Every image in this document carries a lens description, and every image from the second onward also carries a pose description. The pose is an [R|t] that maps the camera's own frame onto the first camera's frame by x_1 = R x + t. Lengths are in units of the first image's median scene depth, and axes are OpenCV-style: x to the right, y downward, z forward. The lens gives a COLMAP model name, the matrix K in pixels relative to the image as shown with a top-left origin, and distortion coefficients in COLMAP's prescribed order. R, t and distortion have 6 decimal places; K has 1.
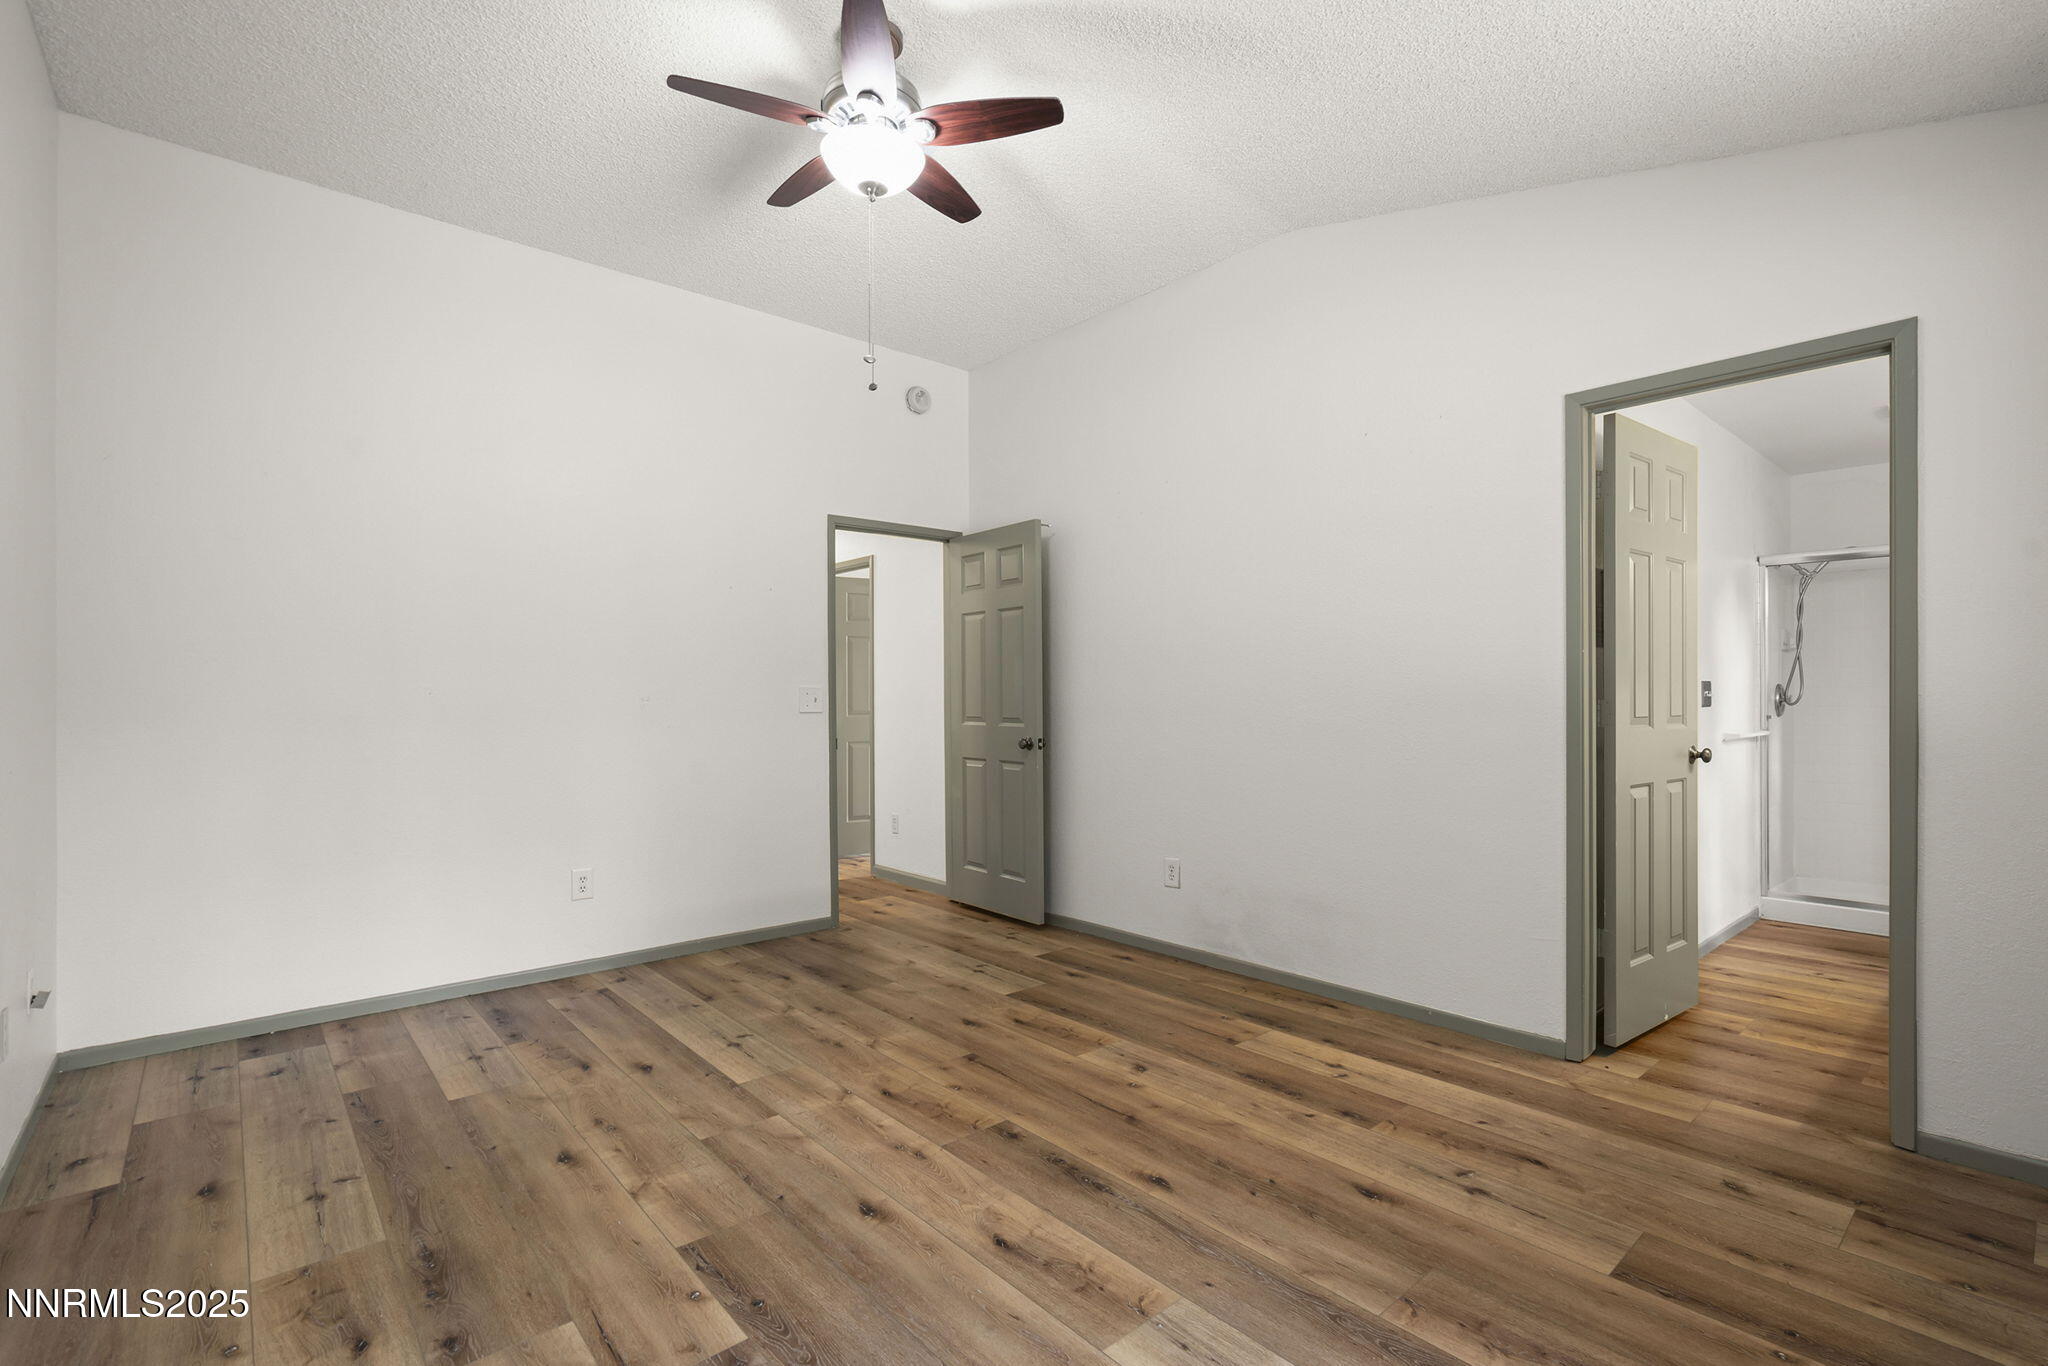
lens RADIAL K [[926.3, 0, 1024.4], [0, 926.3, 690.6], [0, 0, 1]] dist [-0.002243, 0.000226]
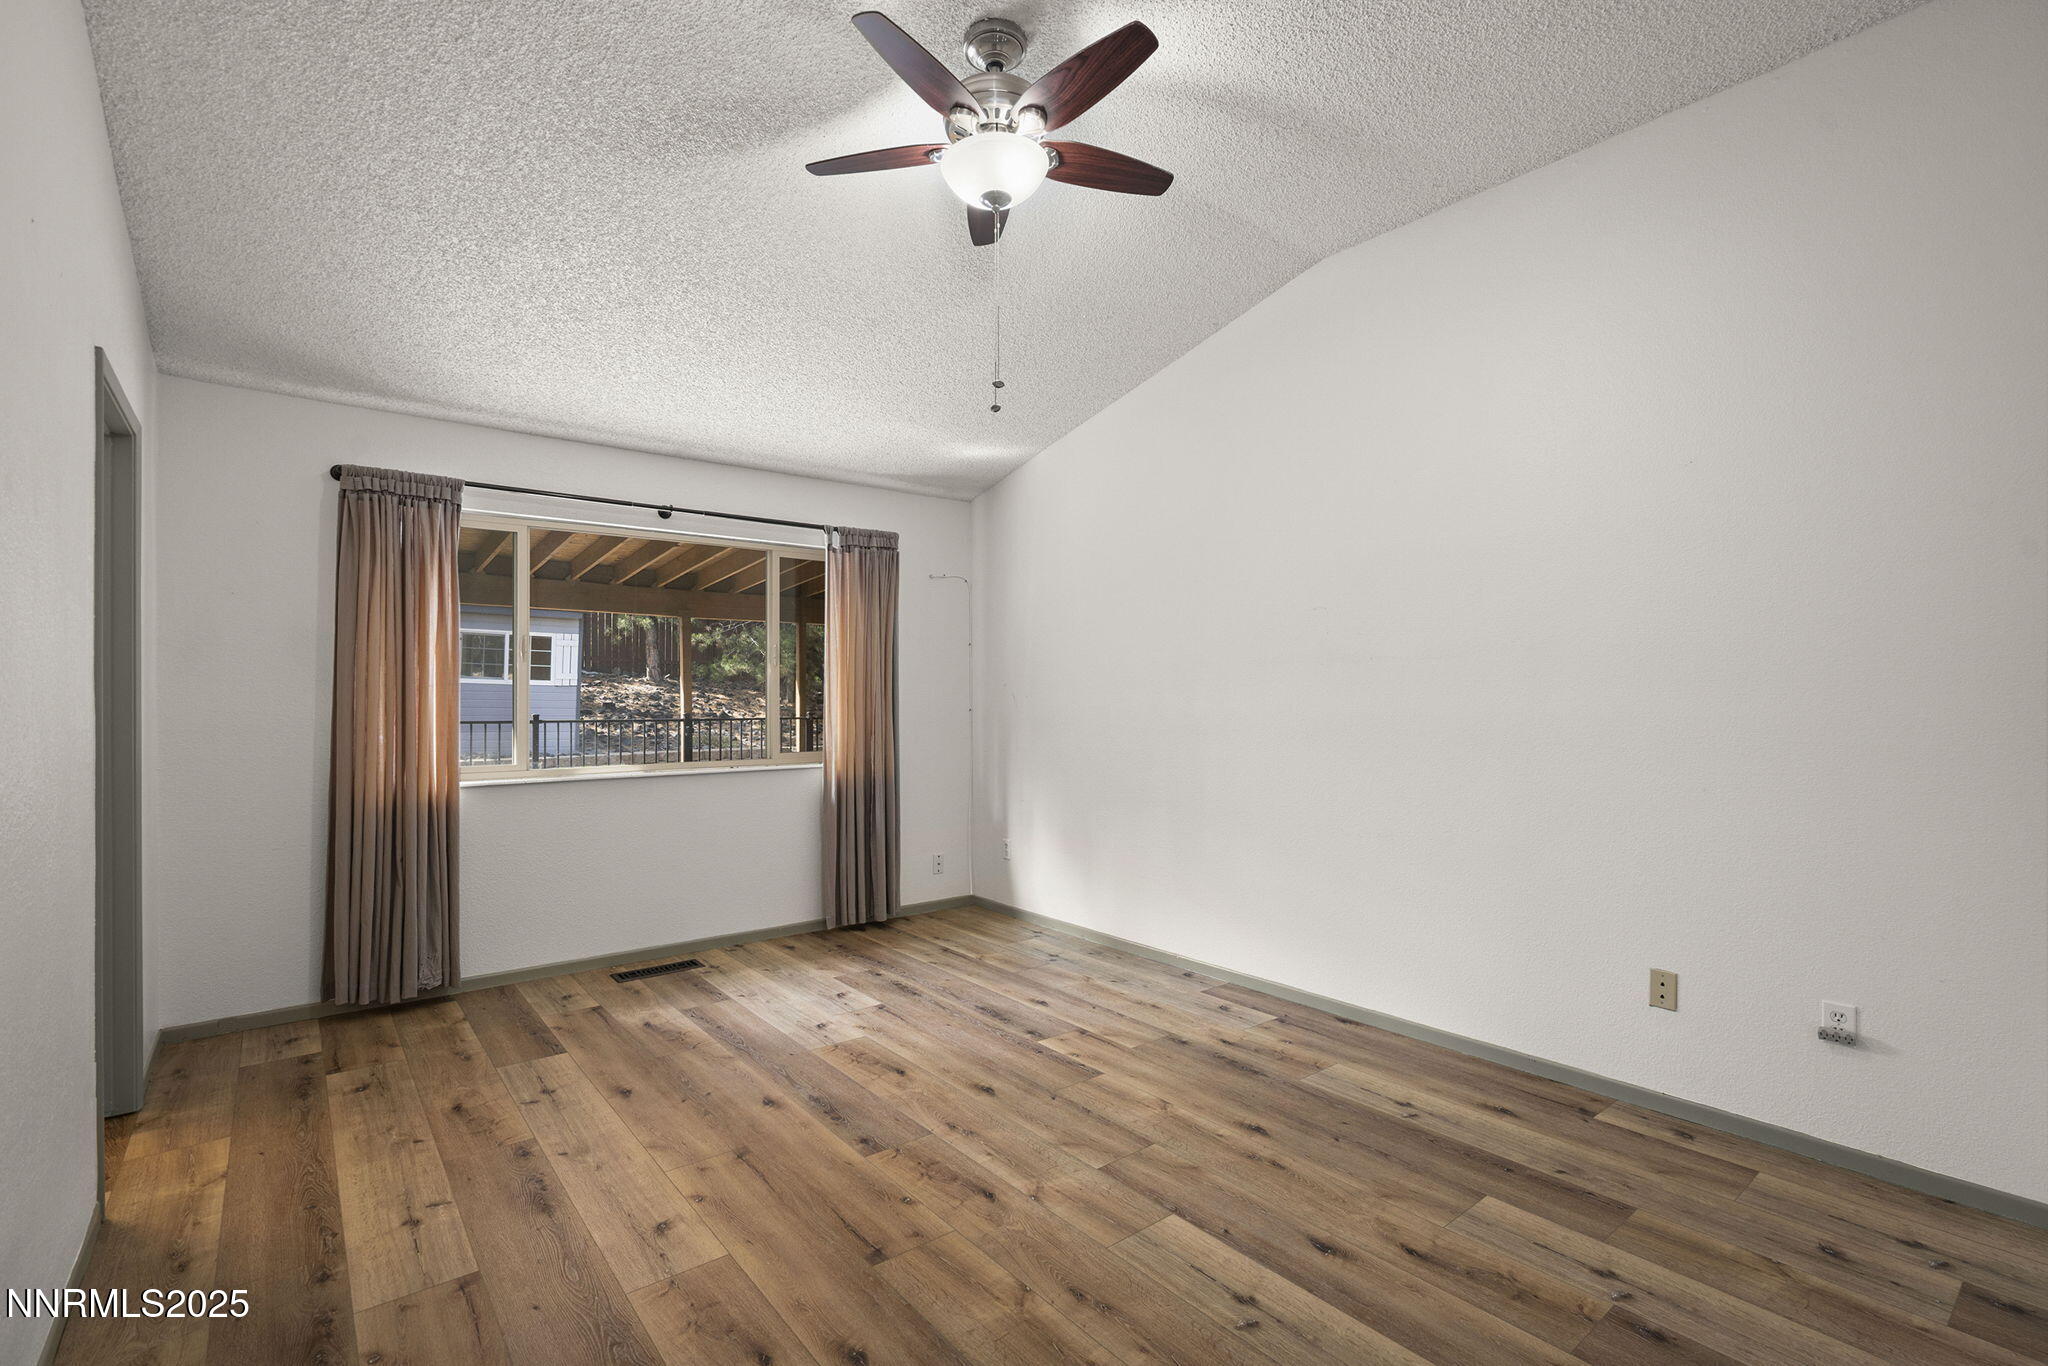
lens RADIAL K [[926.3, 0, 1023.6], [0, 926.3, 686.6], [0, 0, 1]] dist [-0.002243, 0.000226]
pose [[-0.999228, 0.007108, 0.038645, -0.244105], [0.006440, 0.999828, -0.017364, -0.027603], [-0.038762, -0.017101, -0.999102, 2.093565]]
